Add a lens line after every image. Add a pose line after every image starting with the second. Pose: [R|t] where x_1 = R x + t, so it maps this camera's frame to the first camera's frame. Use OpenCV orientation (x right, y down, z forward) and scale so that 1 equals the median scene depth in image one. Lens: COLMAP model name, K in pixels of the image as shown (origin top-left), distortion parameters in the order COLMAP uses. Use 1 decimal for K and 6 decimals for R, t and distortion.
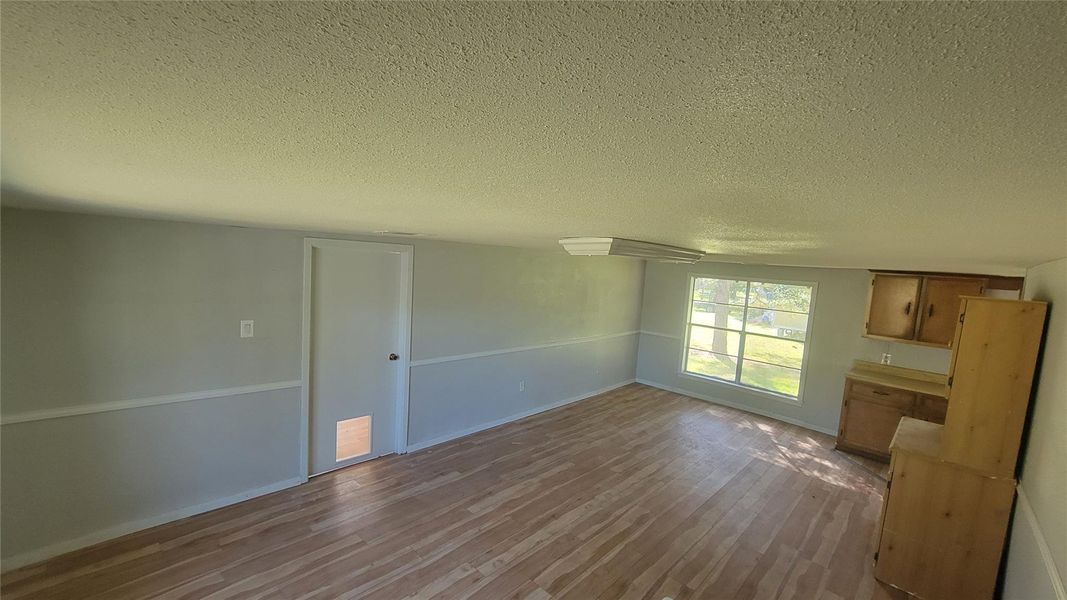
lens RADIAL K [[433.6, 0, 527.1], [0, 433.6, 306.5], [0, 0, 1]] dist [-0.002020, 0.000584]
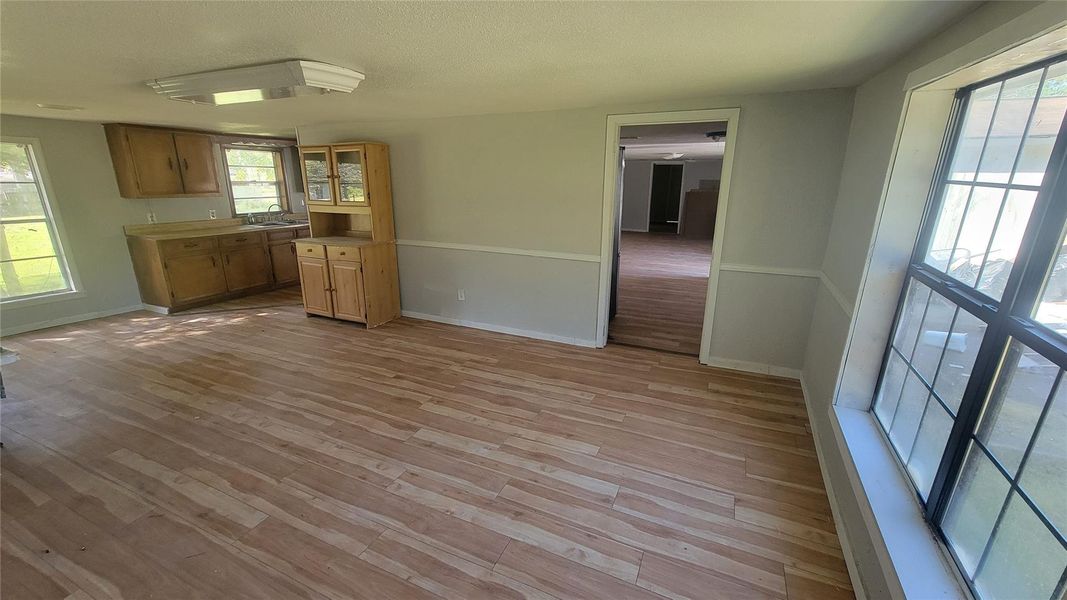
lens RADIAL K [[433.6, 0, 529.2], [0, 433.6, 302.4], [0, 0, 1]] dist [-0.002020, 0.000584]
pose [[-0.323050, -0.324723, 0.888929, -0.692406], [0.066380, 0.929203, 0.363558, -0.011173], [-0.944051, 0.176455, -0.278624, 0.754608]]
